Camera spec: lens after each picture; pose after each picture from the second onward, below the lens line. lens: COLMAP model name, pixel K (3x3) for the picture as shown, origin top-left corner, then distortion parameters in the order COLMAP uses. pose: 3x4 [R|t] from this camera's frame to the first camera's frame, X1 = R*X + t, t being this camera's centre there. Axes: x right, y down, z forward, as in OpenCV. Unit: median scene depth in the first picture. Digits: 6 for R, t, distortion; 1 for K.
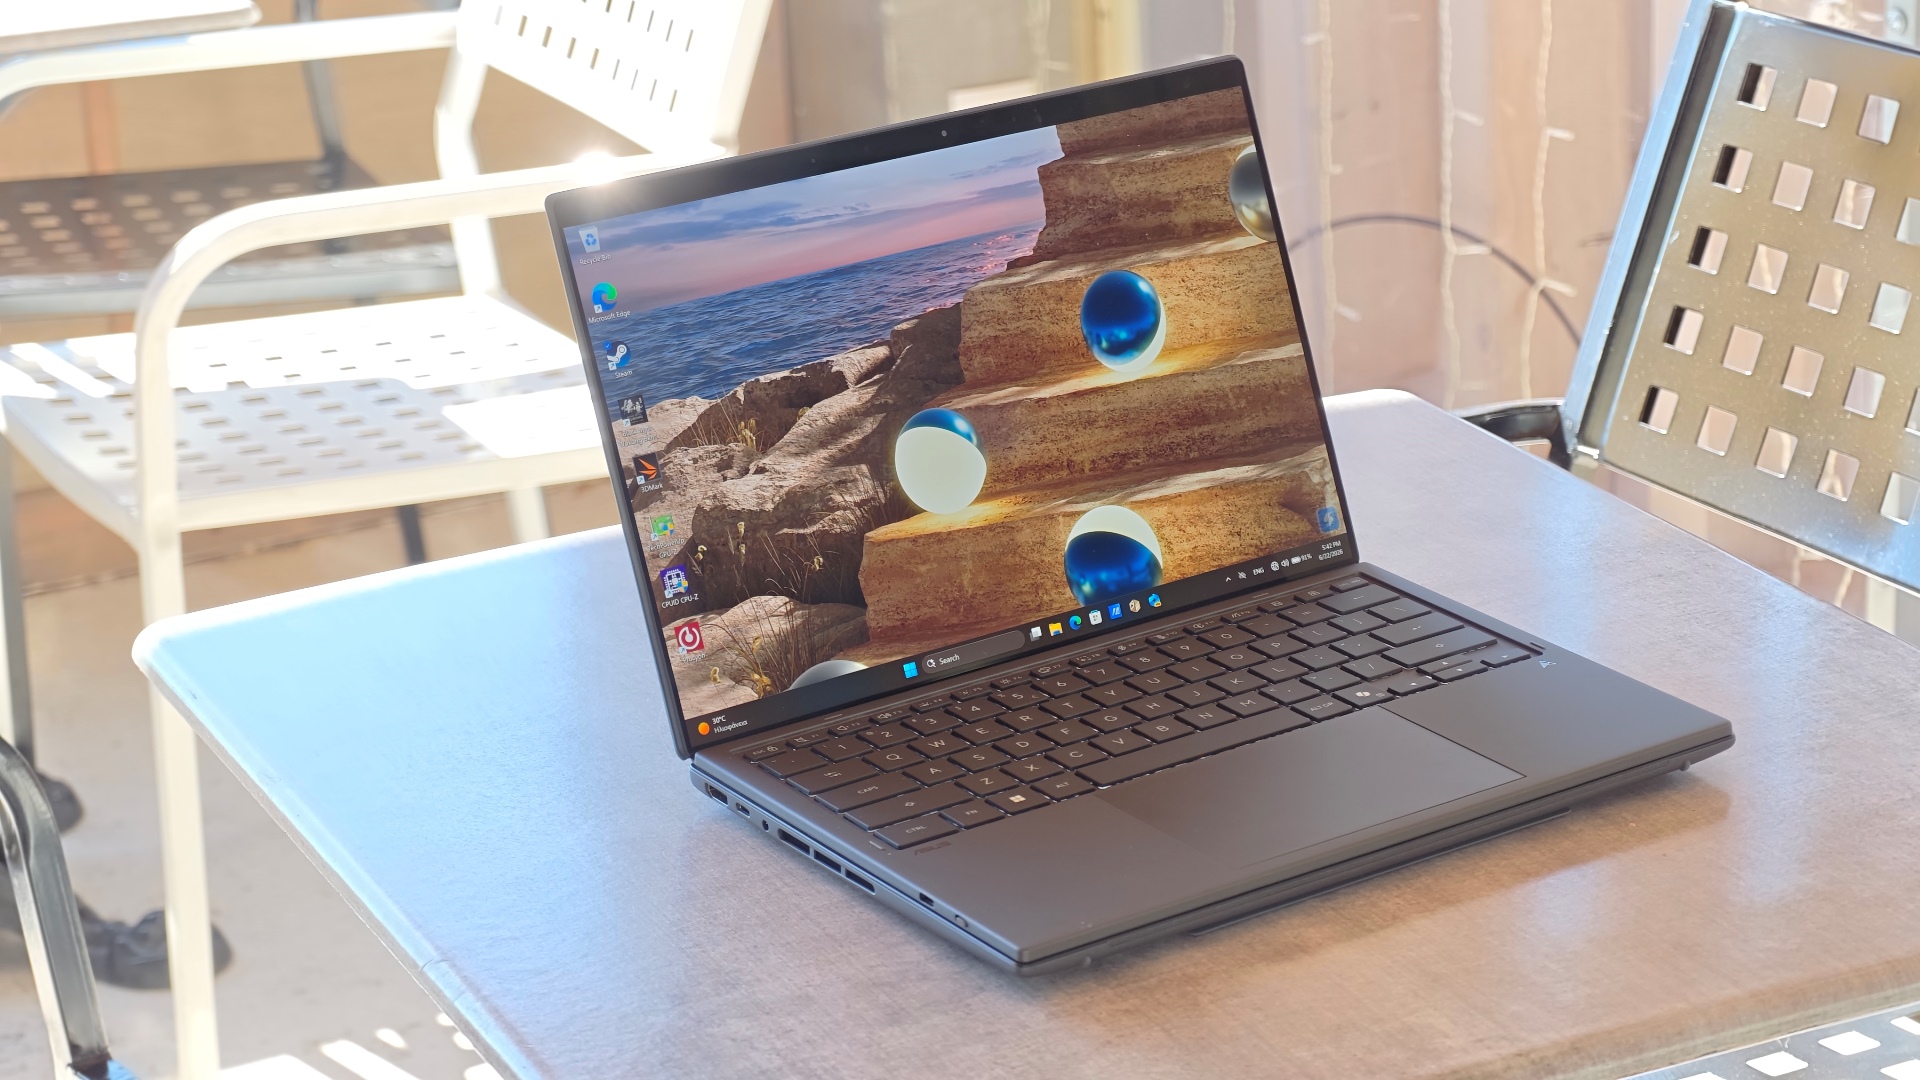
lens RADIAL K [[4261.5, 0, 960.0], [0, 4261.5, 540.0], [0, 0, 1]] dist [0.254251, -0.218984]
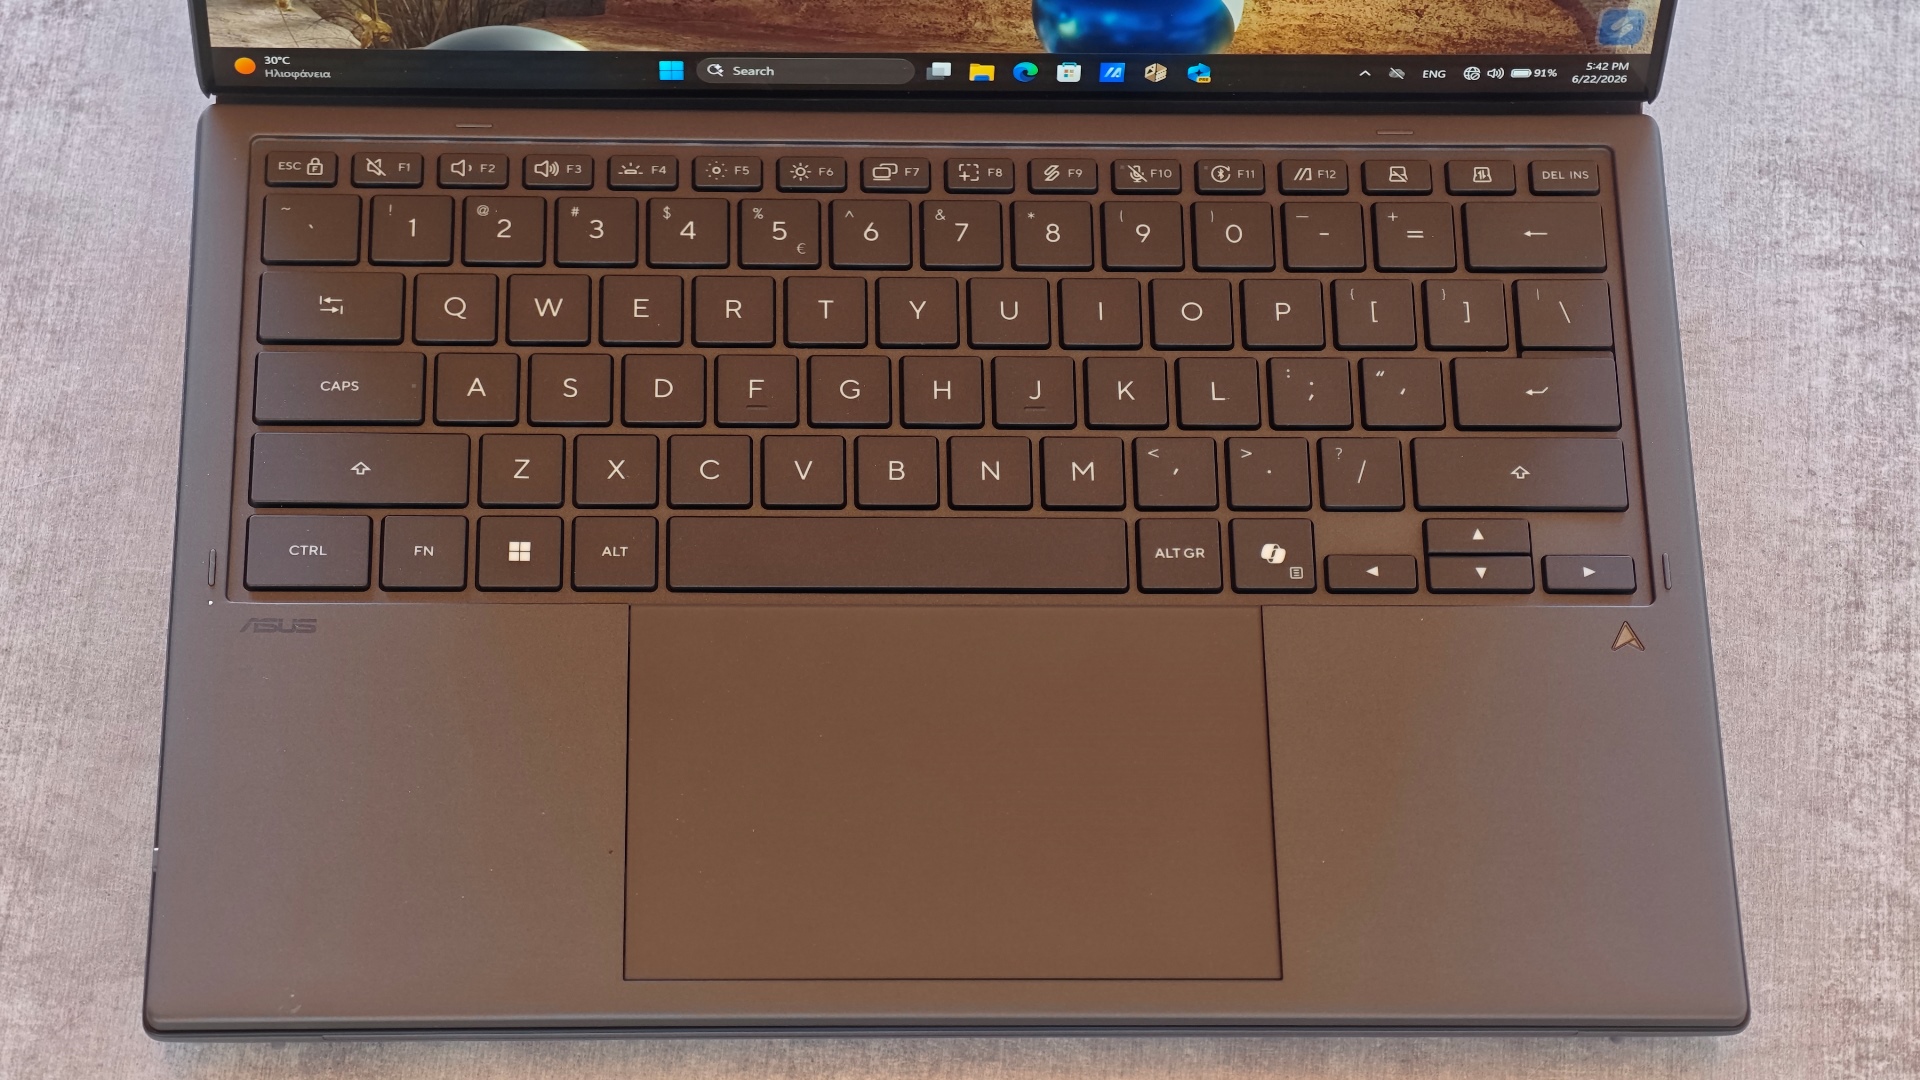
lens RADIAL K [[4261.5, 0, 960.0], [0, 4261.5, 540.0], [0, 0, 1]] dist [0.254251, -0.218984]
pose [[0.833084, 0.524521, -0.175639, 0.153200], [-0.255973, 0.647047, 0.718198, -0.348058], [0.490357, -0.553360, 0.673308, 0.584758]]
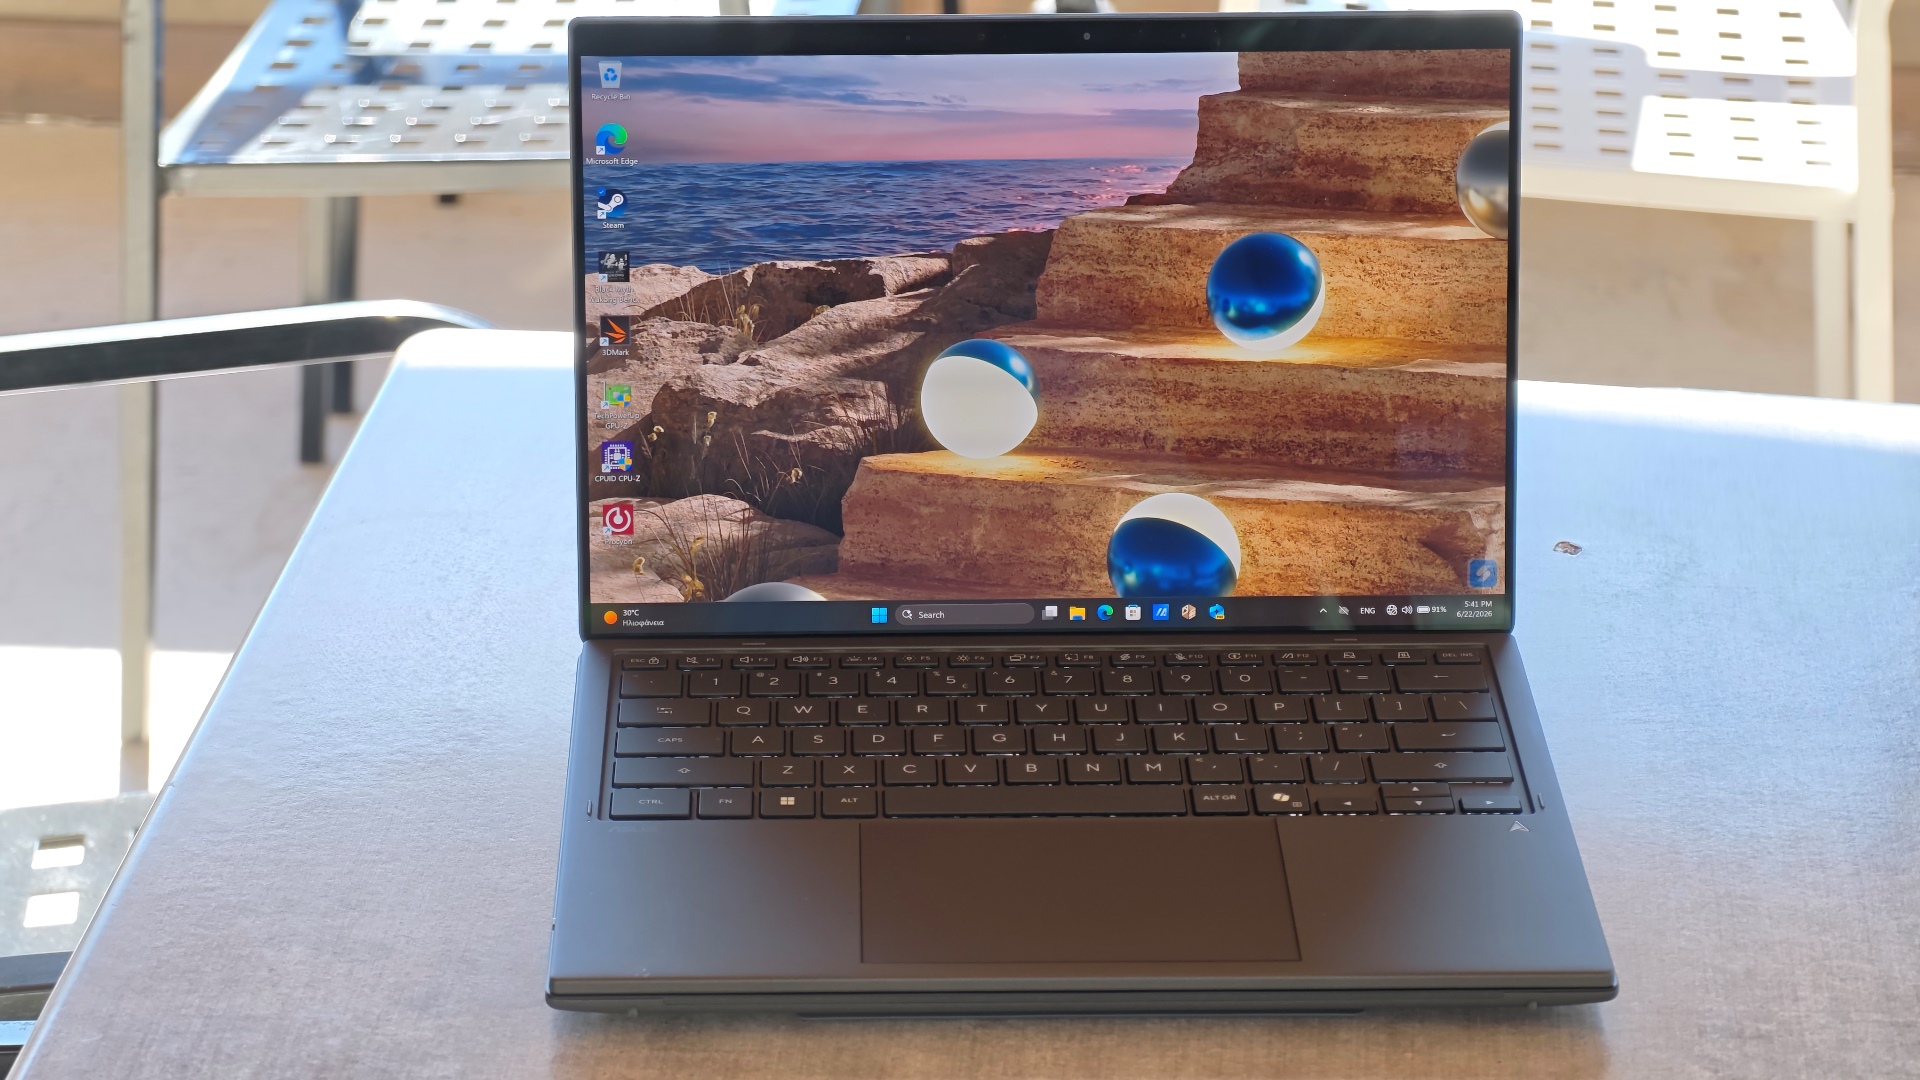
lens RADIAL K [[4261.5, 0, 960.0], [0, 4261.5, 540.0], [0, 0, 1]] dist [0.254251, -0.218984]
pose [[0.840138, 0.280413, -0.464259, 0.410873], [-0.216852, 0.958251, 0.186363, -0.154278], [0.497135, -0.055895, 0.865871, 0.223357]]
